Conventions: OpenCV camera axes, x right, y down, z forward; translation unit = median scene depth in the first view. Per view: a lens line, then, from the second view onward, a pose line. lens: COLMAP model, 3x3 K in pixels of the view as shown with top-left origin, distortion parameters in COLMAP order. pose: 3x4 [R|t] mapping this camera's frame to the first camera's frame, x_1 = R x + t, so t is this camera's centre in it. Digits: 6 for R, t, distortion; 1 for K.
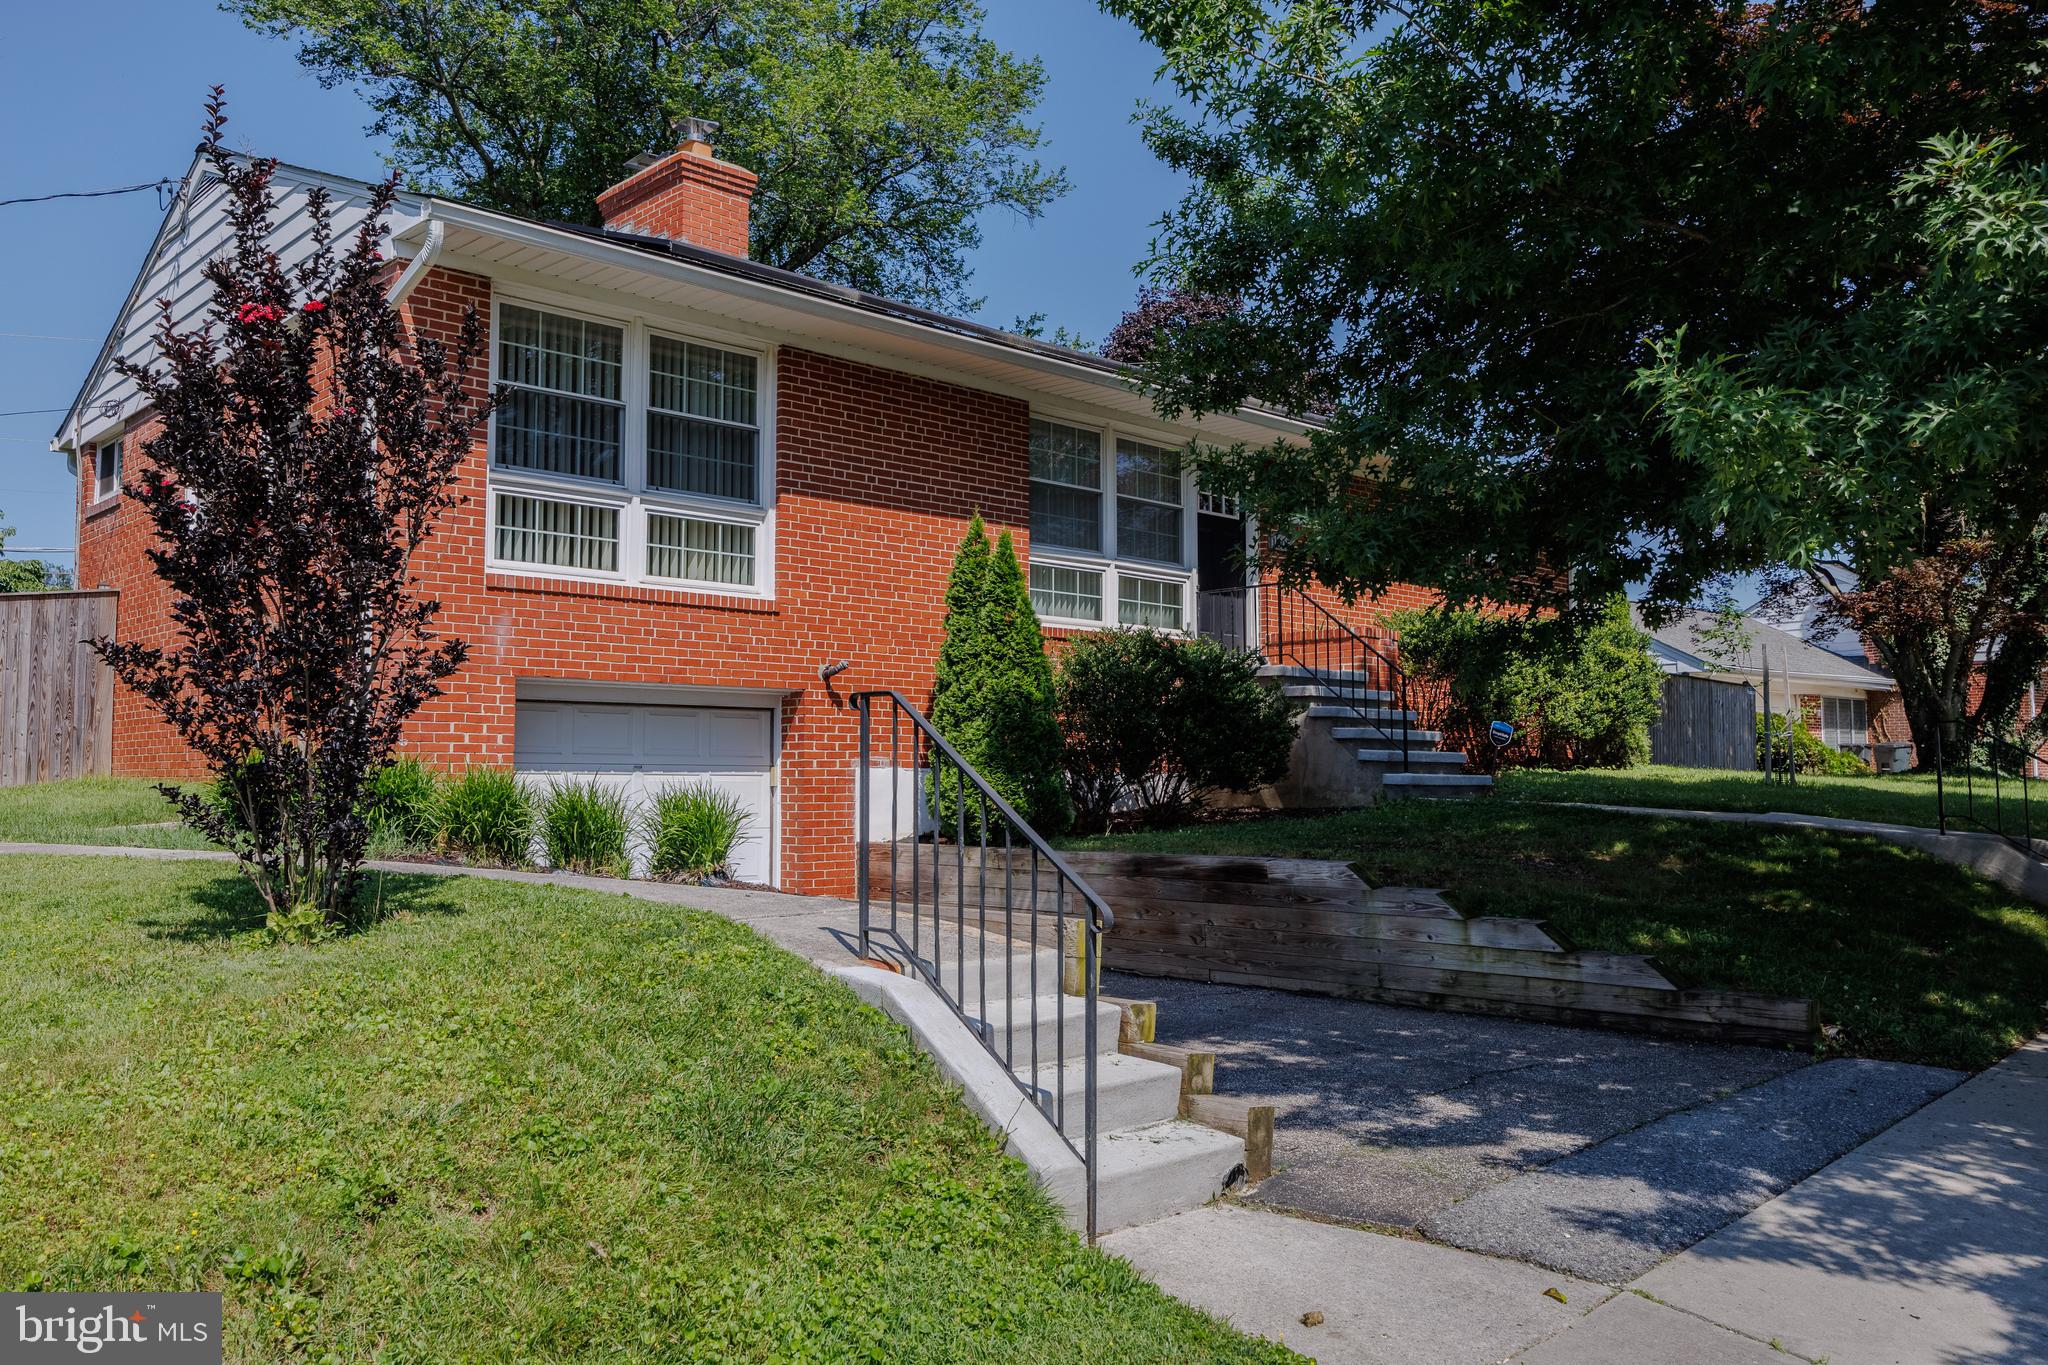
lens RADIAL K [[1582.2, 0, 1024.0], [0, 1582.2, 682.5], [0, 0, 1]] dist [-0.002197, 0.012120]
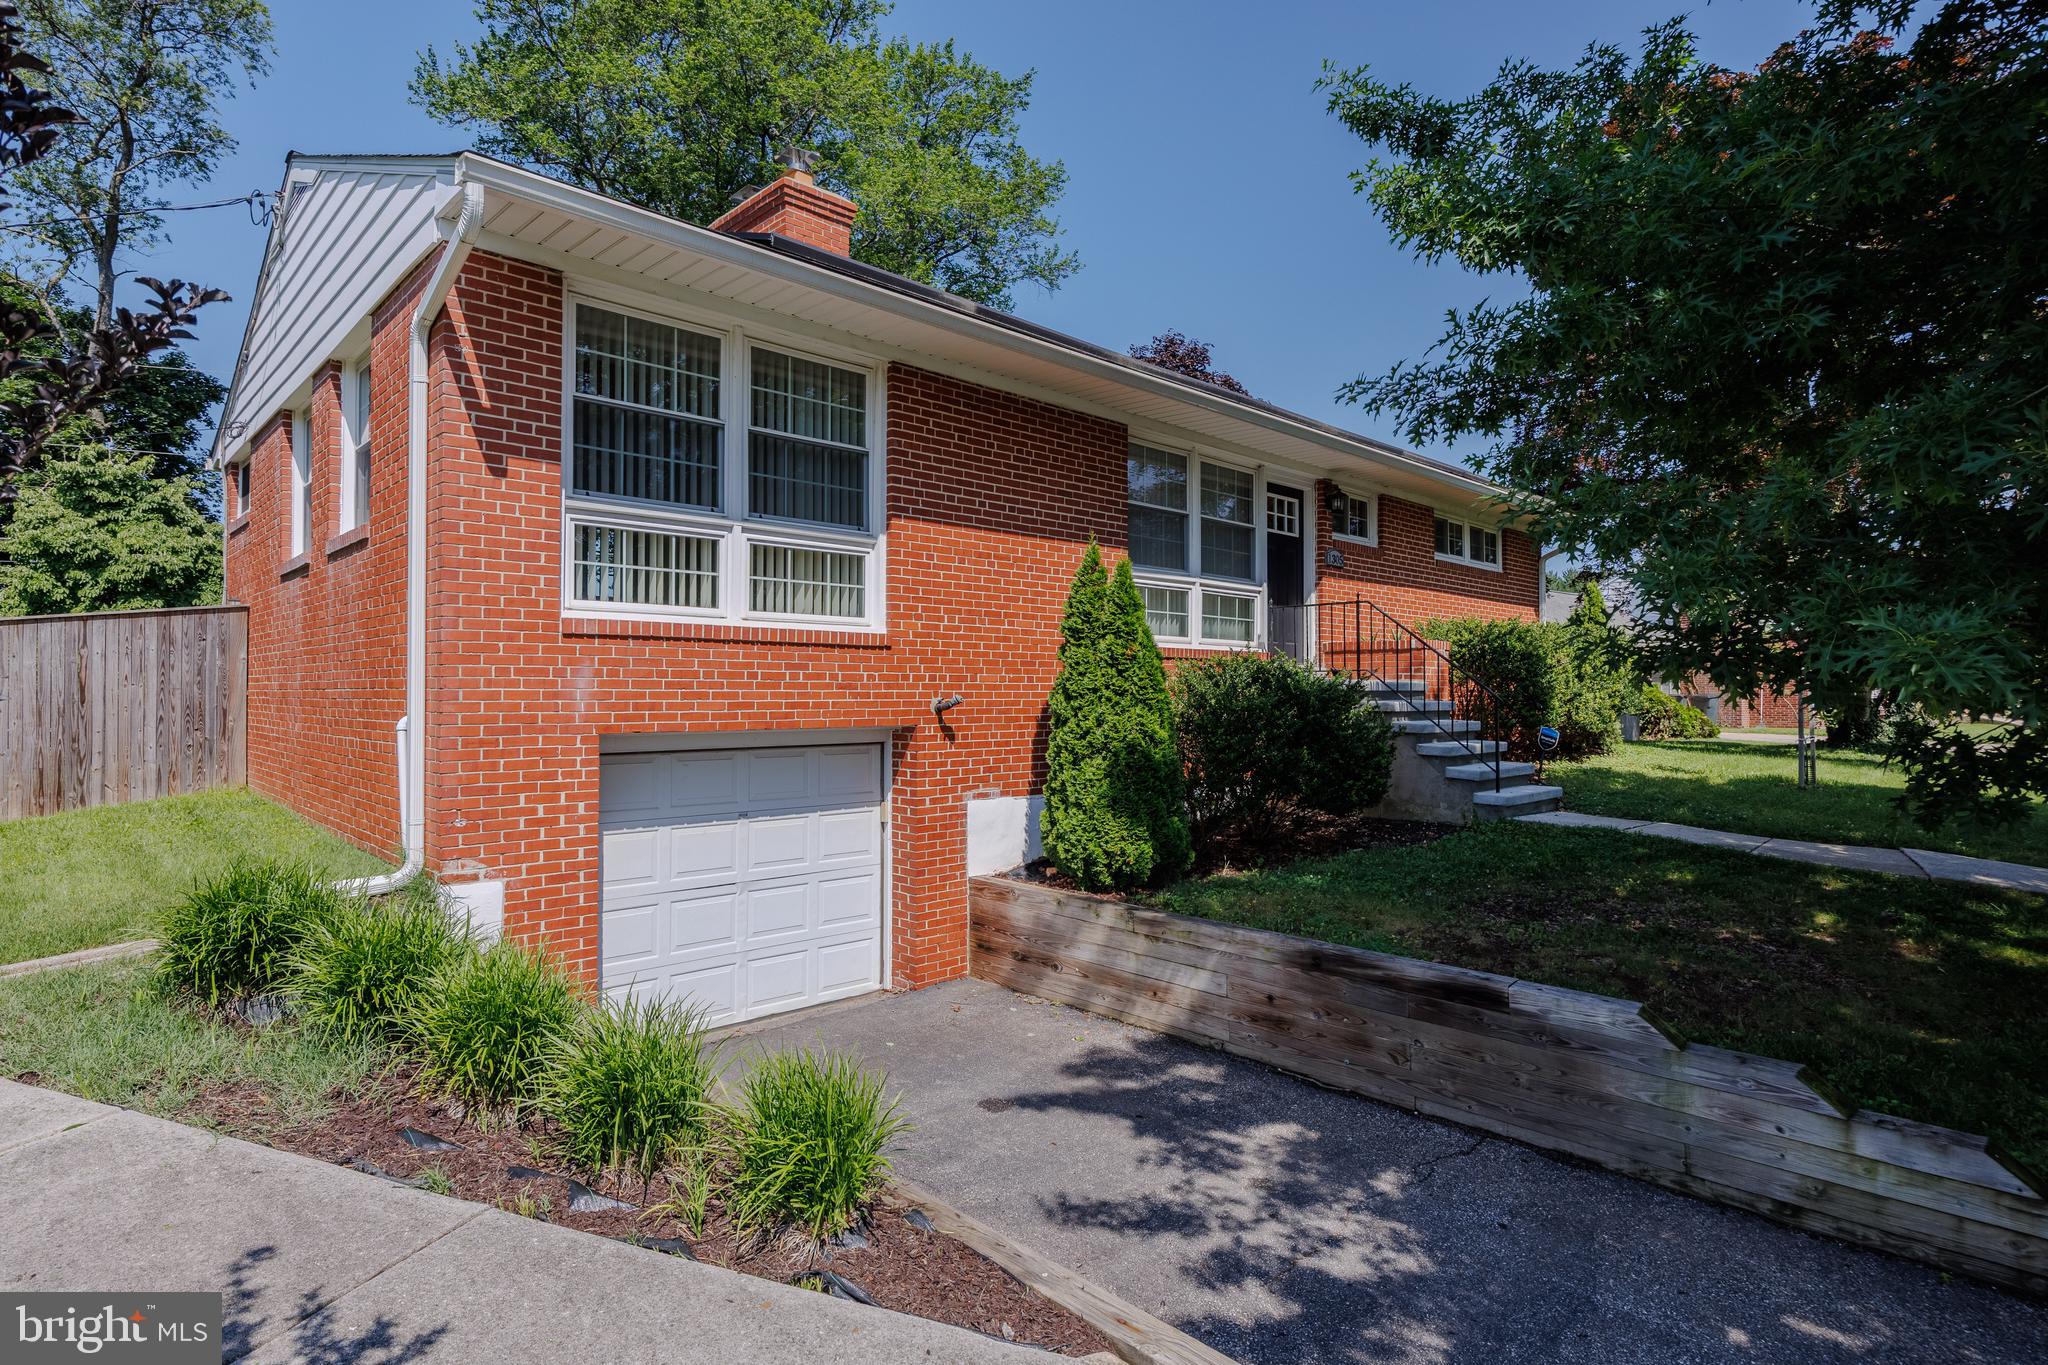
lens RADIAL K [[1073.5, 0, 1024.0], [0, 1073.5, 682.5], [0, 0, 1]] dist [0.002268, -0.000930]
pose [[0.999990, 0.002654, 0.003563, -0.075511], [-0.002834, 0.998666, 0.051553, -0.054856], [-0.003421, -0.051563, 0.998664, 0.347476]]
